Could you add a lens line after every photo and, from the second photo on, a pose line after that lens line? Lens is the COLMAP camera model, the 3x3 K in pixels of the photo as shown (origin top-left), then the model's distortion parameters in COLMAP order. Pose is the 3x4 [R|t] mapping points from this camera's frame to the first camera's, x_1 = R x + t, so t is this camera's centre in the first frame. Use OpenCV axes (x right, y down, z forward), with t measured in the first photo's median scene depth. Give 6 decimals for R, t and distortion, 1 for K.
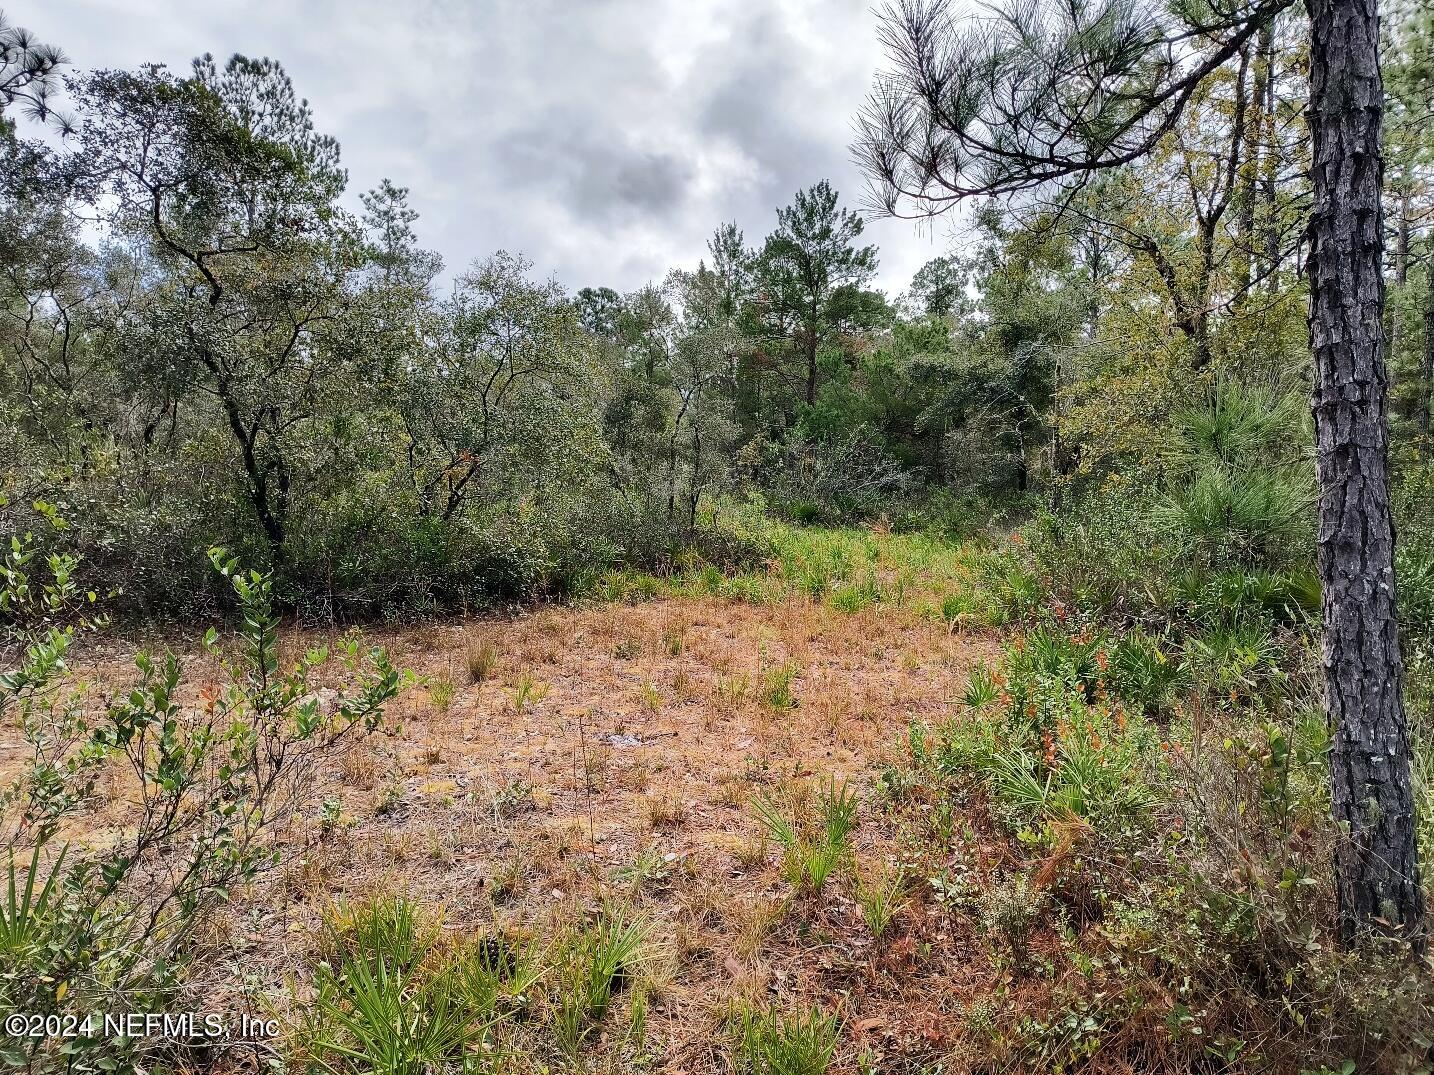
lens RADIAL K [[992.2, 0, 745.7], [0, 992.2, 534.6], [0, 0, 1]] dist [0.001413, -0.000356]
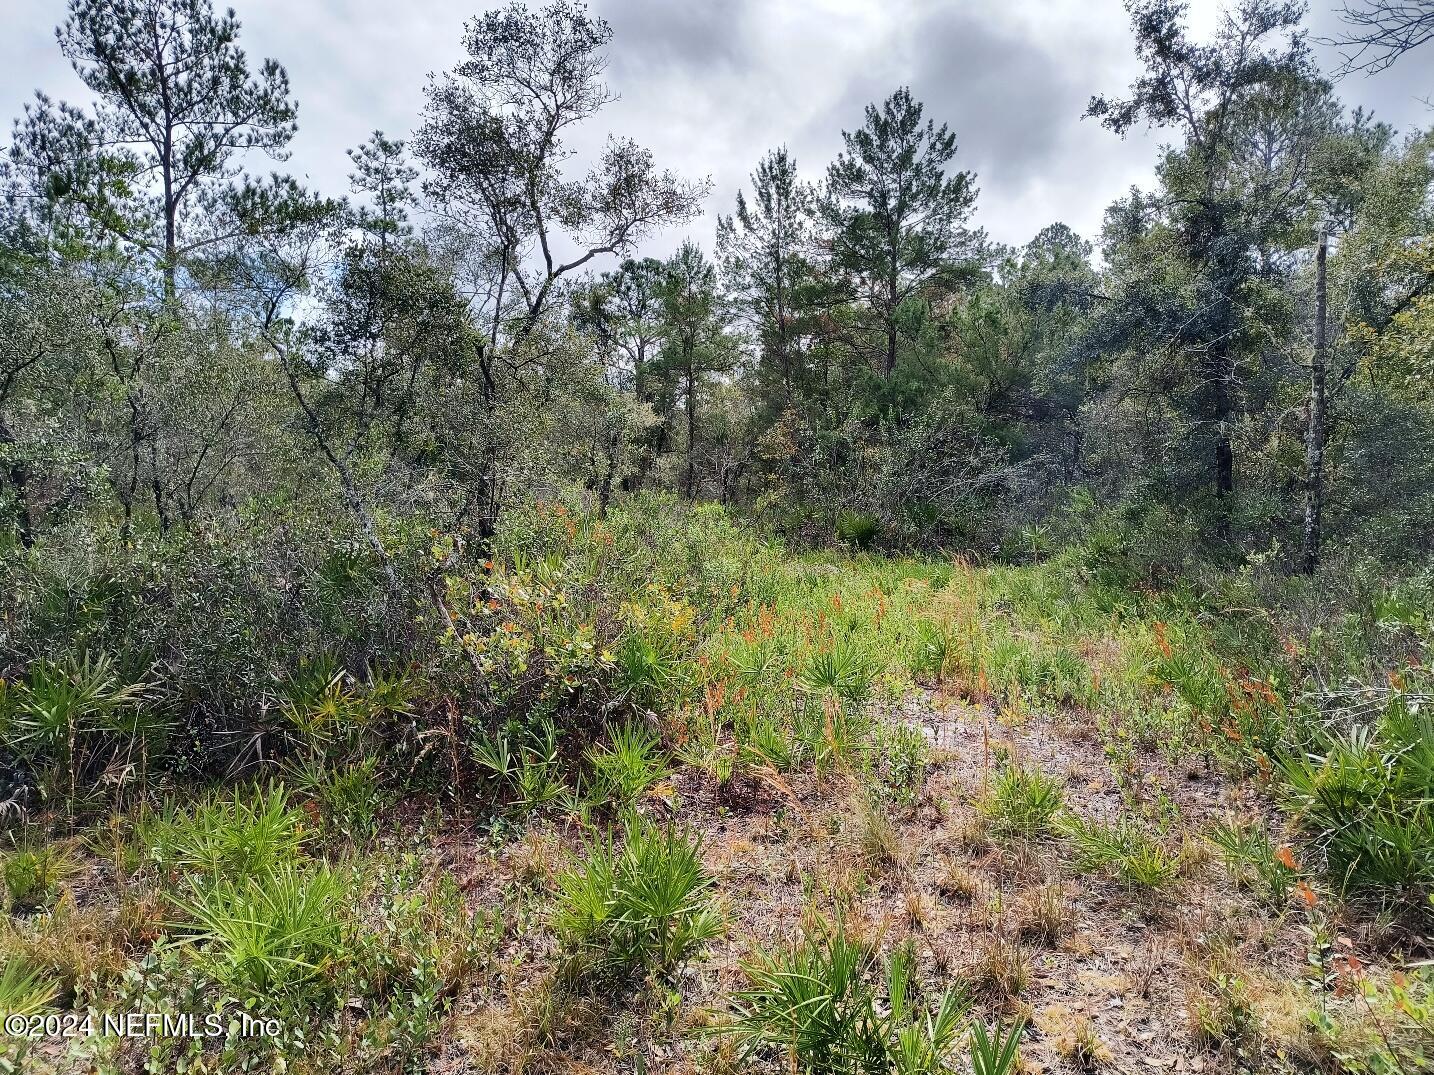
lens RADIAL K [[992.2, 0, 727.1], [0, 992.2, 505.5], [0, 0, 1]] dist [0.001413, -0.000356]
pose [[0.991662, -0.010117, -0.128472, 0.039862], [0.005644, 0.999367, -0.035134, -0.010755], [0.128746, 0.034116, 0.991091, 0.238510]]
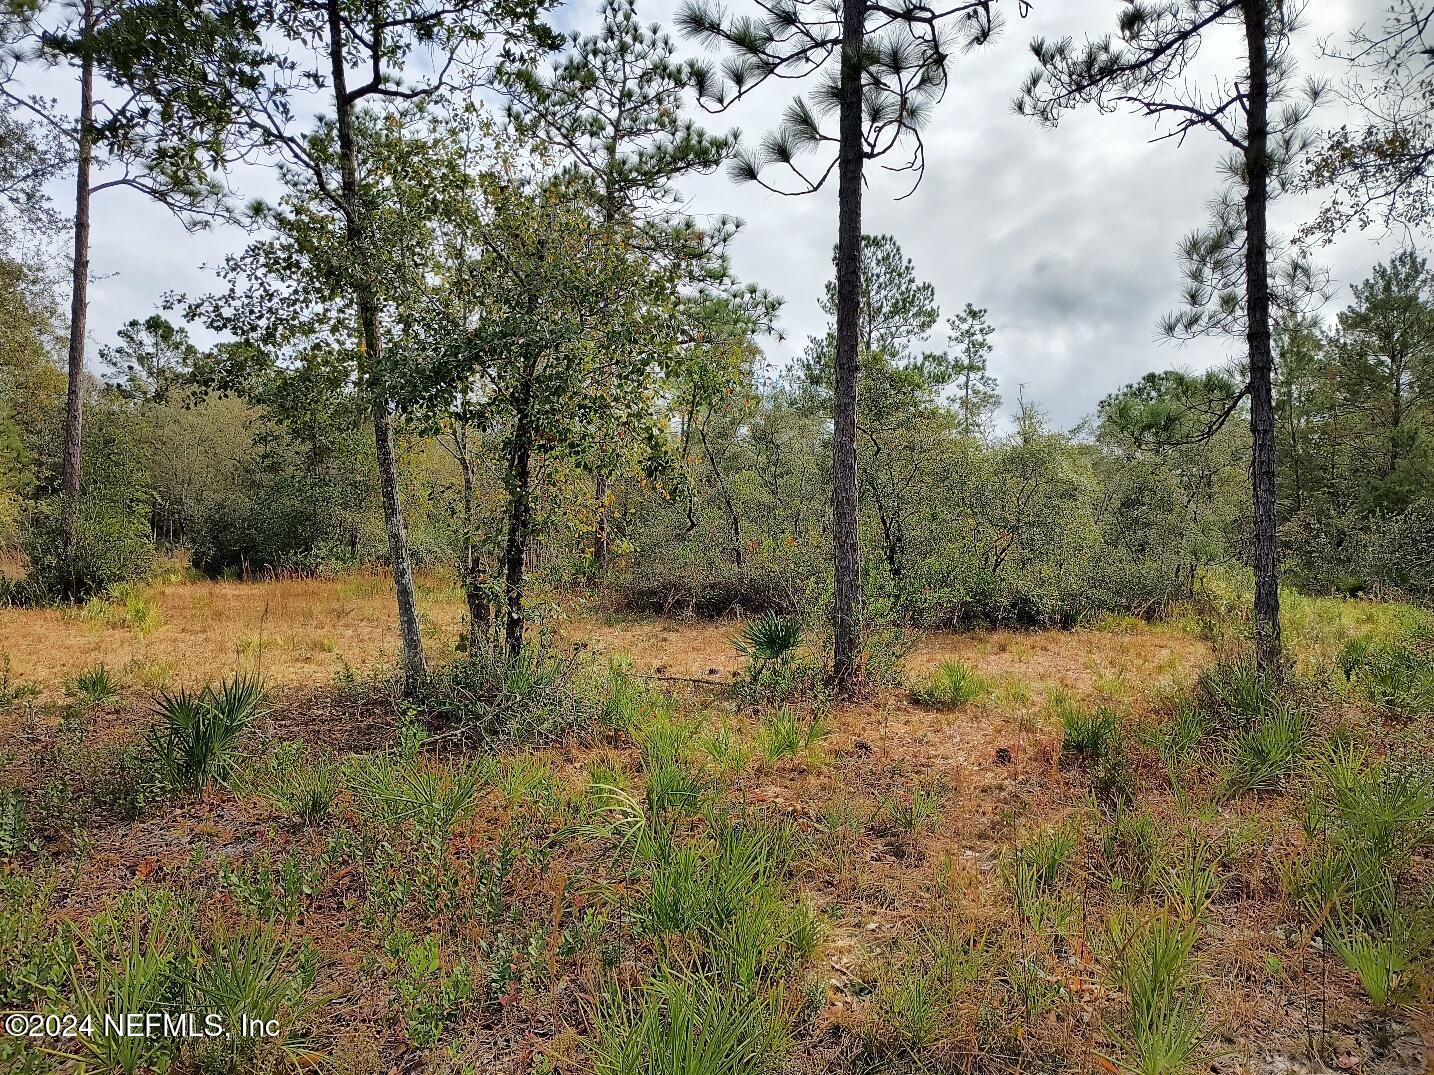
lens RADIAL K [[978.7, 0, 717.6], [0, 978.7, 530.8], [0, 0, 1]] dist [0.052820, -0.049920]
pose [[0.830209, 0.001354, -0.557450, 0.060320], [-0.044061, 0.997028, -0.063199, 0.009989], [0.555708, 0.077030, 0.827801, -0.162707]]
